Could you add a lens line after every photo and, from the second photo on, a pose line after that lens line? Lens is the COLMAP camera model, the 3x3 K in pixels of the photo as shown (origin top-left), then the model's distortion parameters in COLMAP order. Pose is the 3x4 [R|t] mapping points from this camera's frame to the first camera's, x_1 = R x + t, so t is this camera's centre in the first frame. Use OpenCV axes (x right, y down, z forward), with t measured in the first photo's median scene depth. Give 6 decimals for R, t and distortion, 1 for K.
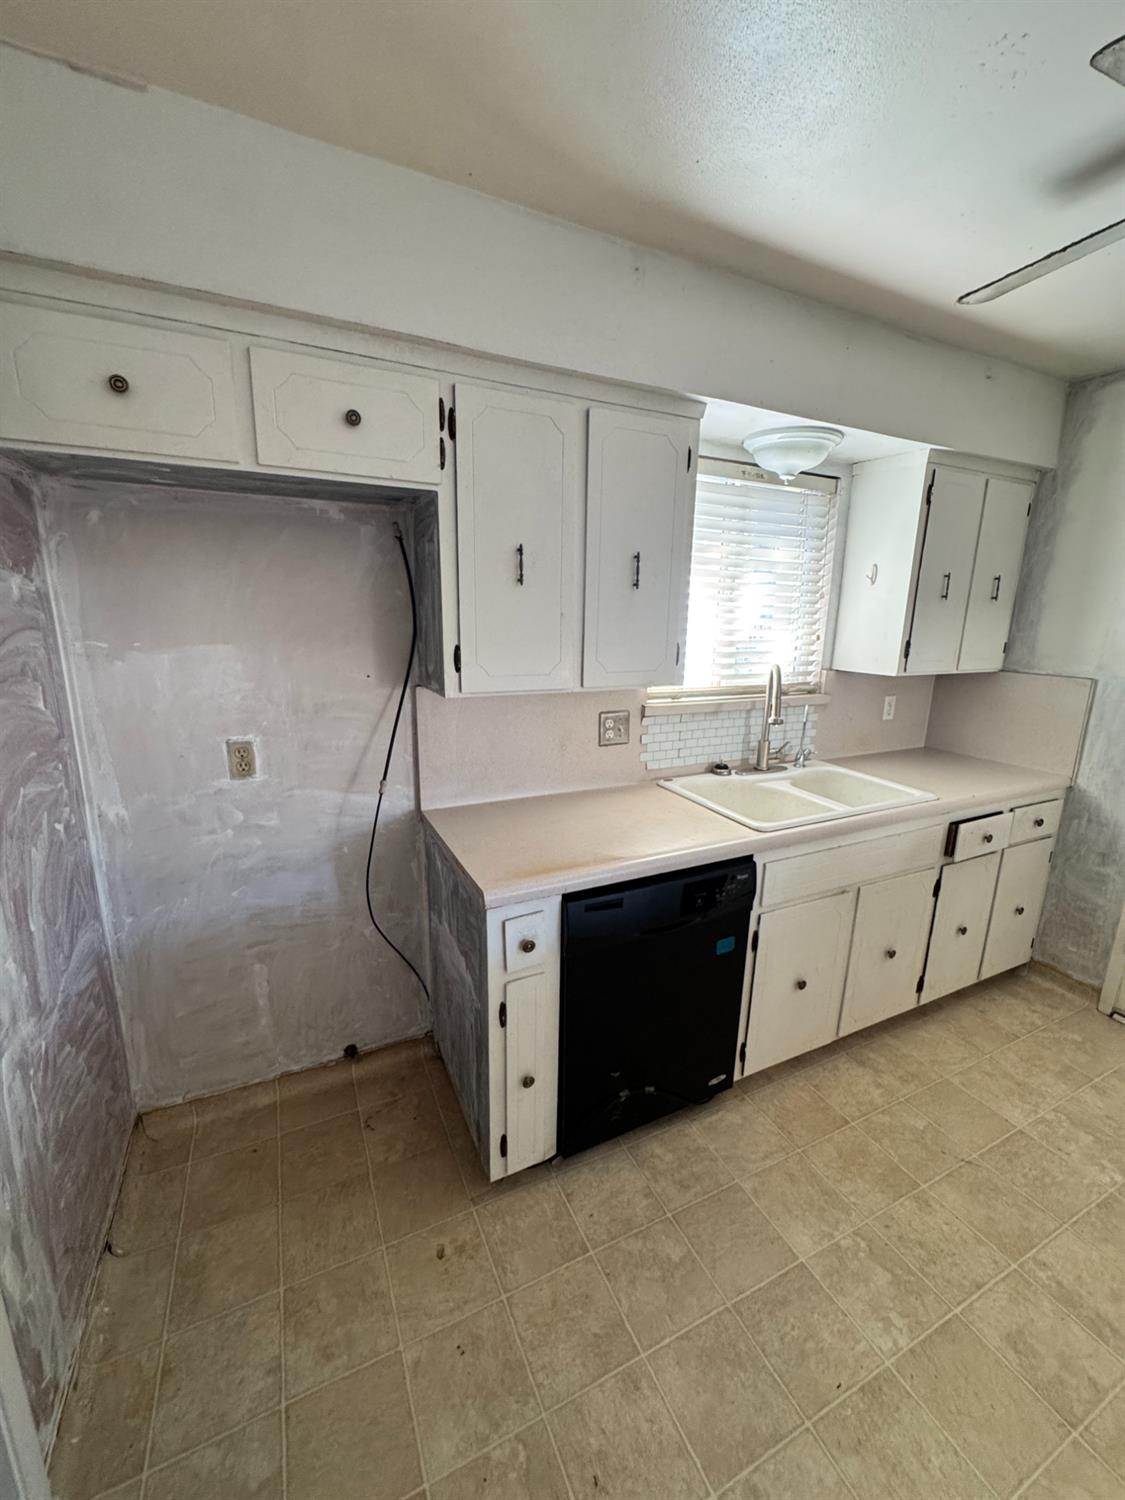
lens RADIAL K [[598.8, 0, 563.3], [0, 598.8, 747.8], [0, 0, 1]] dist [-0.004308, 0.000444]
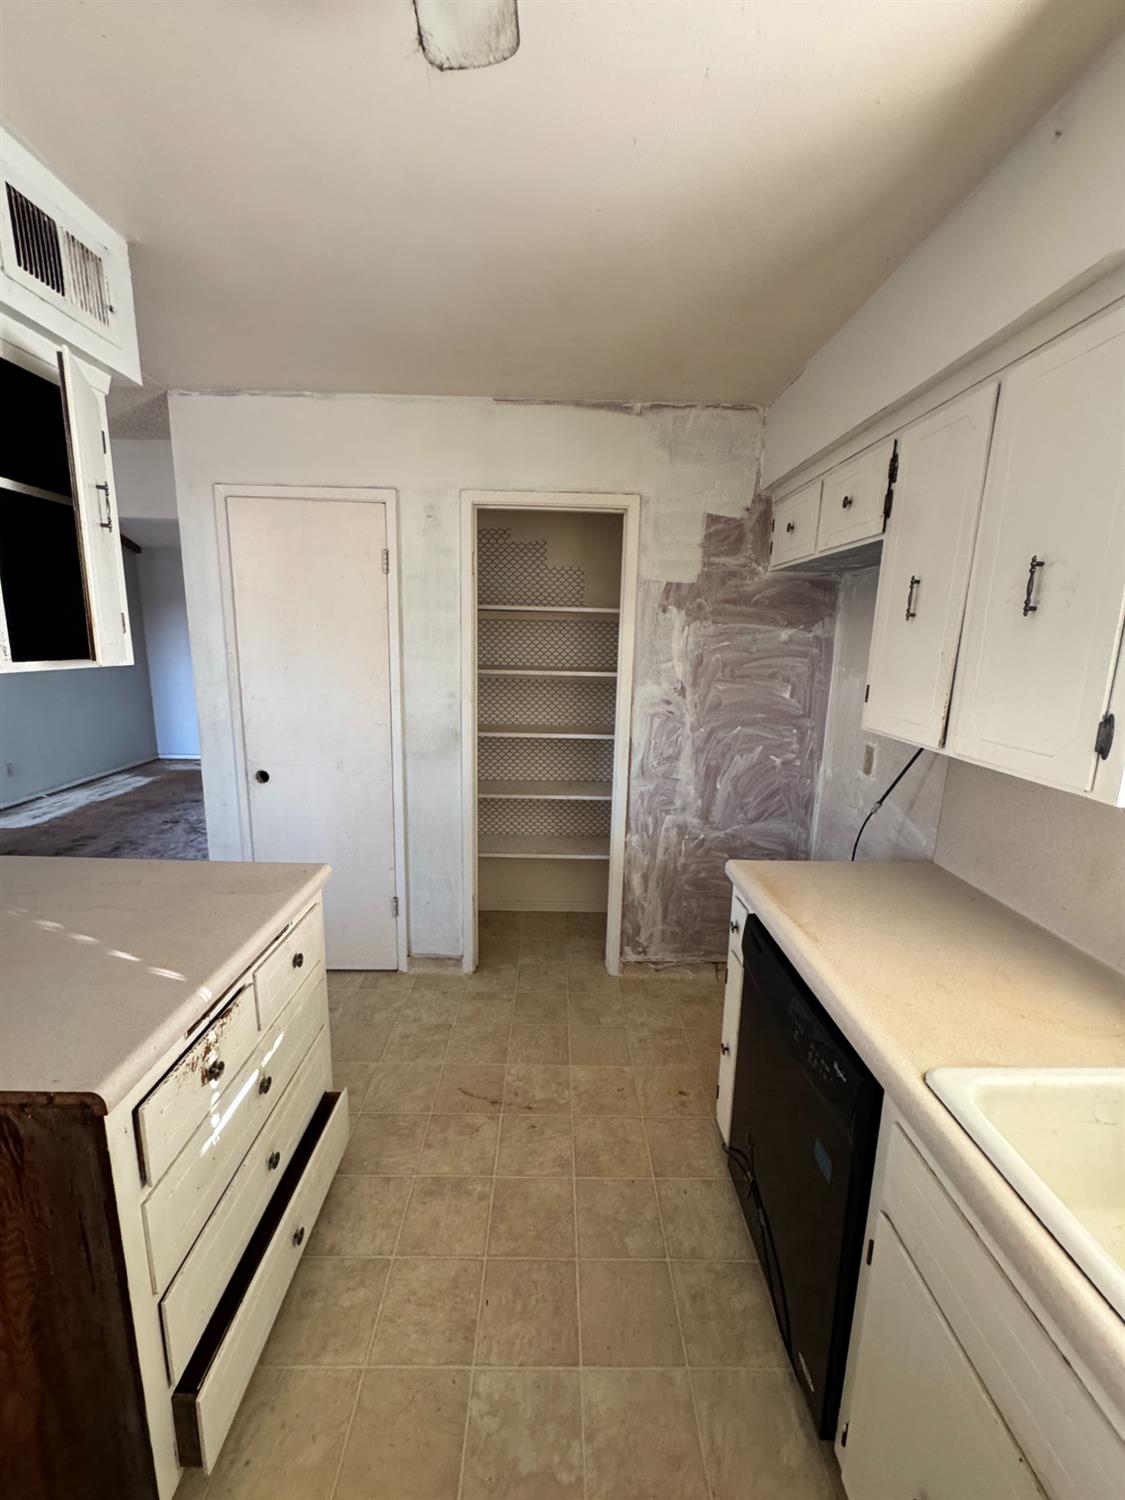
lens RADIAL K [[598.8, 0, 563.3], [0, 598.8, 747.8], [0, 0, 1]] dist [-0.004308, 0.000444]
pose [[-0.416476, 0.142042, -0.897982, 1.100769], [-0.233730, 0.937792, 0.256741, -0.223571], [0.878589, 0.316812, -0.357369, 1.031576]]
